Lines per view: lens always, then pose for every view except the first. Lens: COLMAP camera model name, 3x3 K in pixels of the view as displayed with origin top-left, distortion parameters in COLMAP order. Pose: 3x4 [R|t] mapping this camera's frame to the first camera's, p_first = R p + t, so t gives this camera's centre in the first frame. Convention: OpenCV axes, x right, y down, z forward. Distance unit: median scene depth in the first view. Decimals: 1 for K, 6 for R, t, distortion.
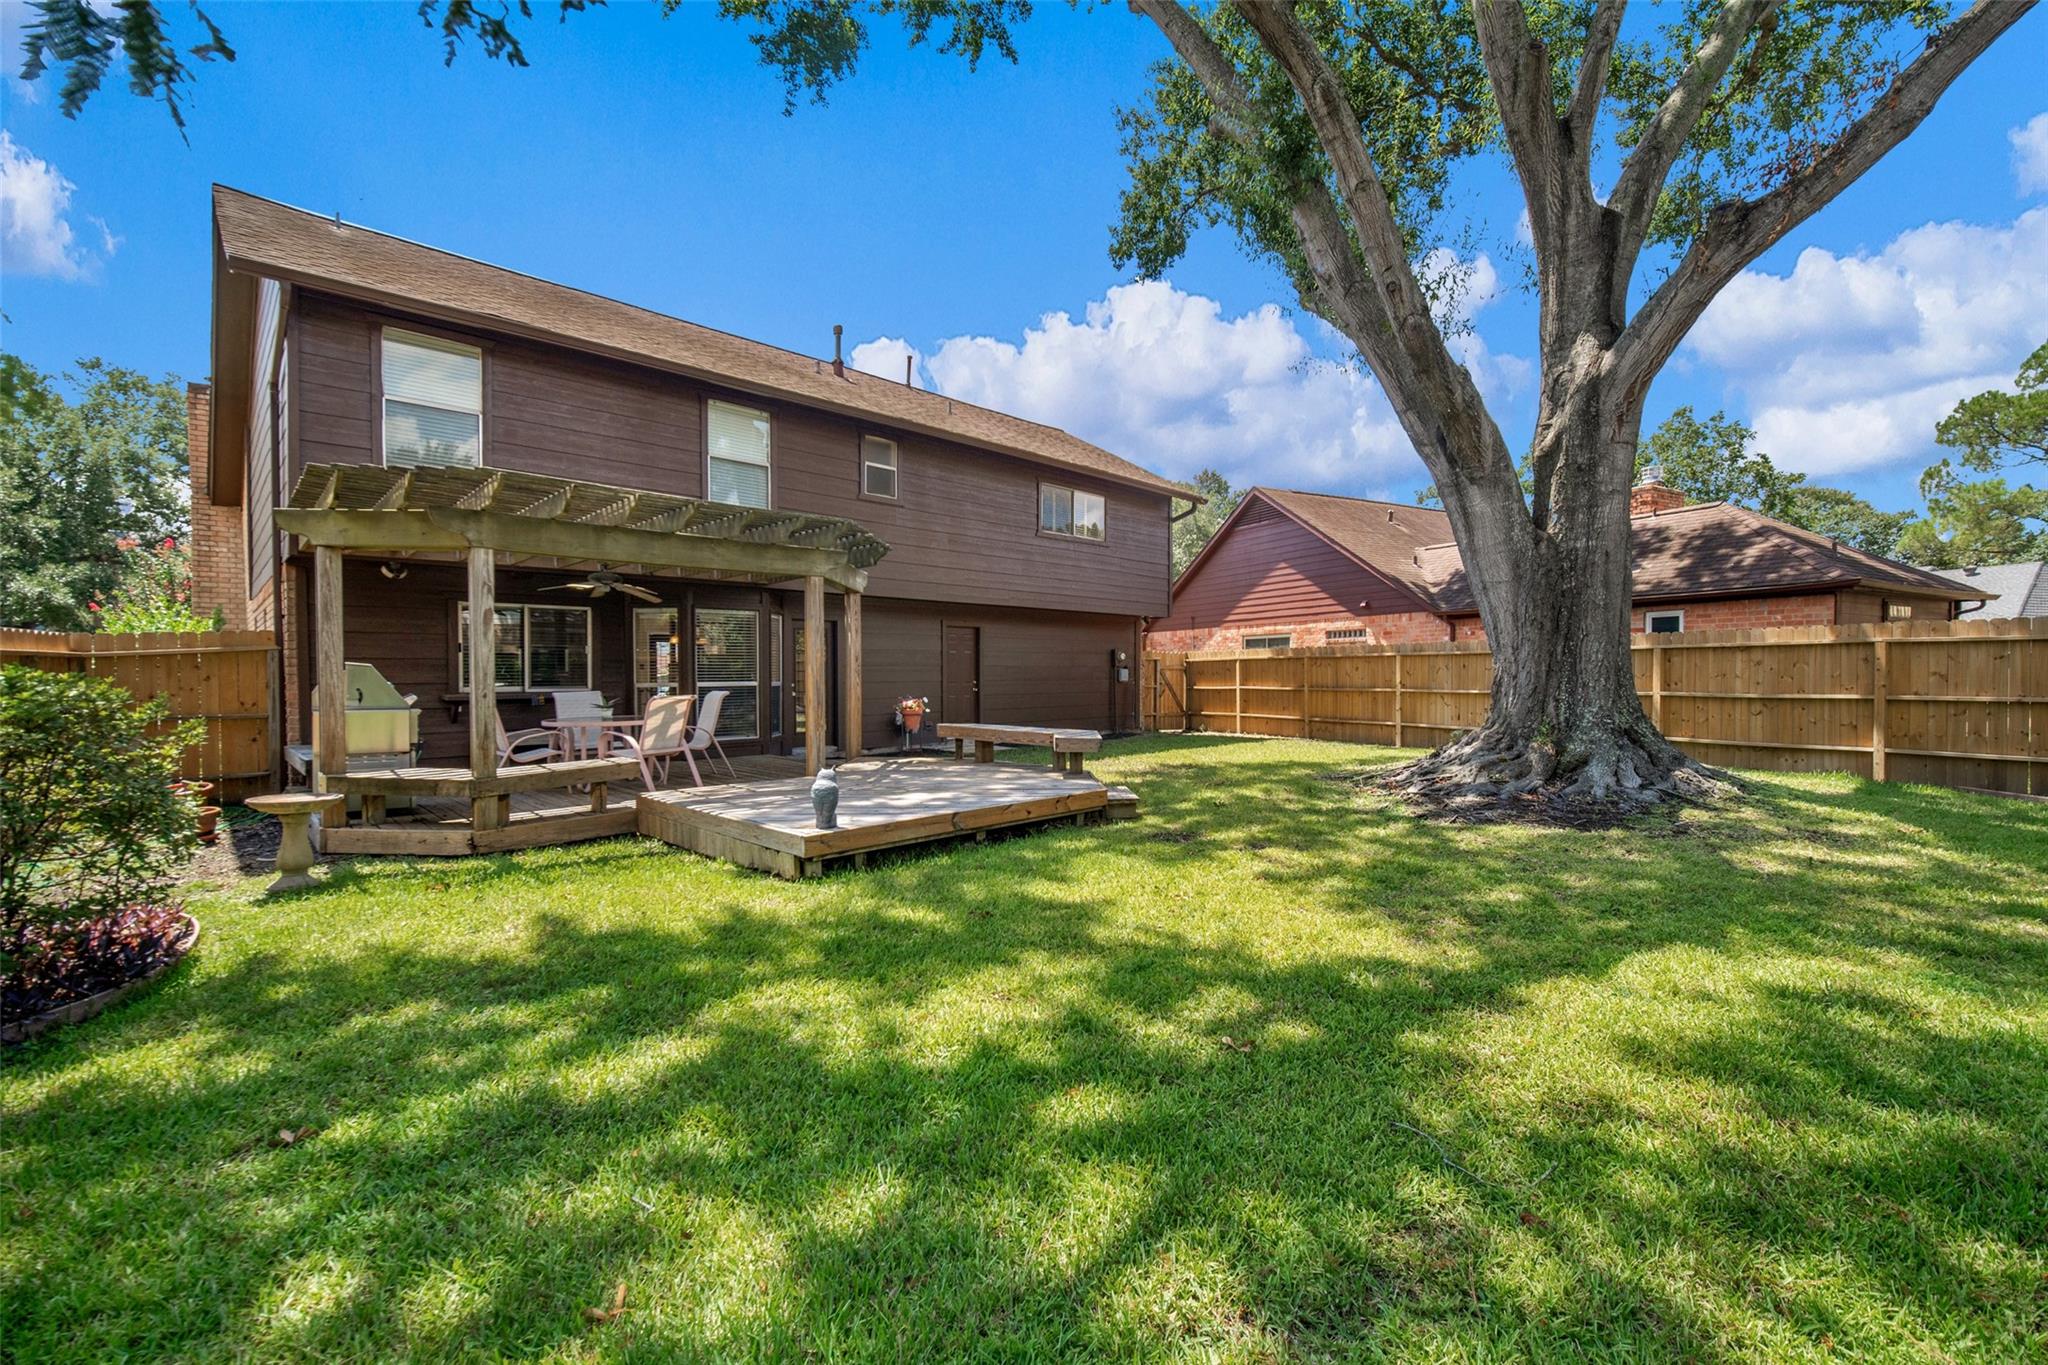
lens RADIAL K [[840.4, 0, 1014.2], [0, 840.4, 678.1], [0, 0, 1]] dist [0.002206, 0.000029]
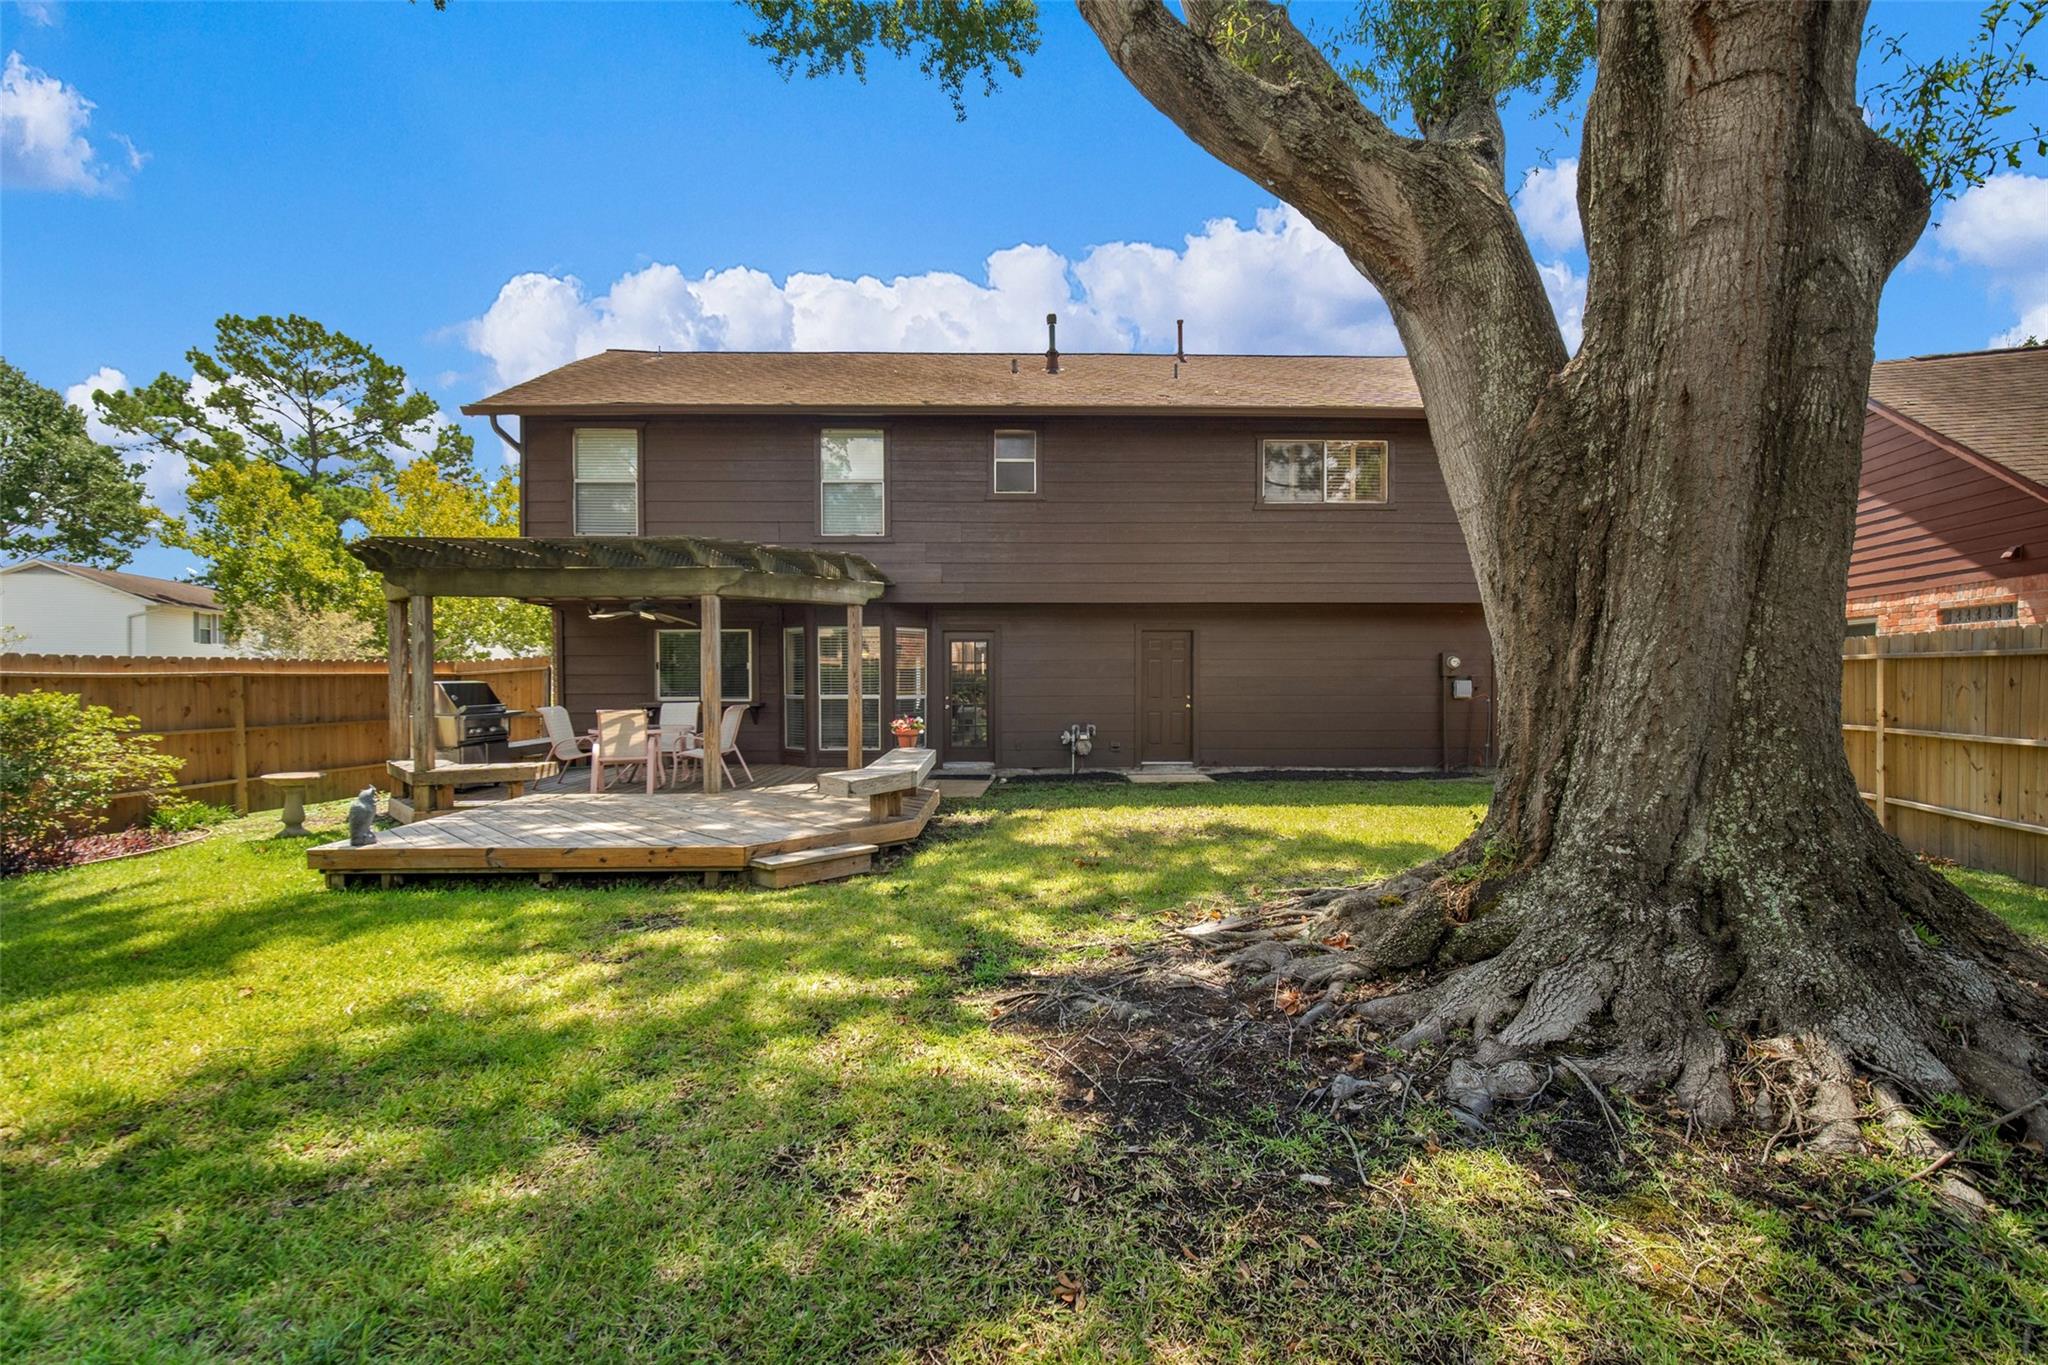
lens RADIAL K [[840.4, 0, 1021.5], [0, 840.4, 683.3], [0, 0, 1]] dist [0.002206, 0.000029]
pose [[0.736569, 0.006669, -0.676329, 0.473455], [-0.004651, 0.999978, 0.004795, -0.014388], [0.676346, -0.000386, 0.736584, 0.337080]]
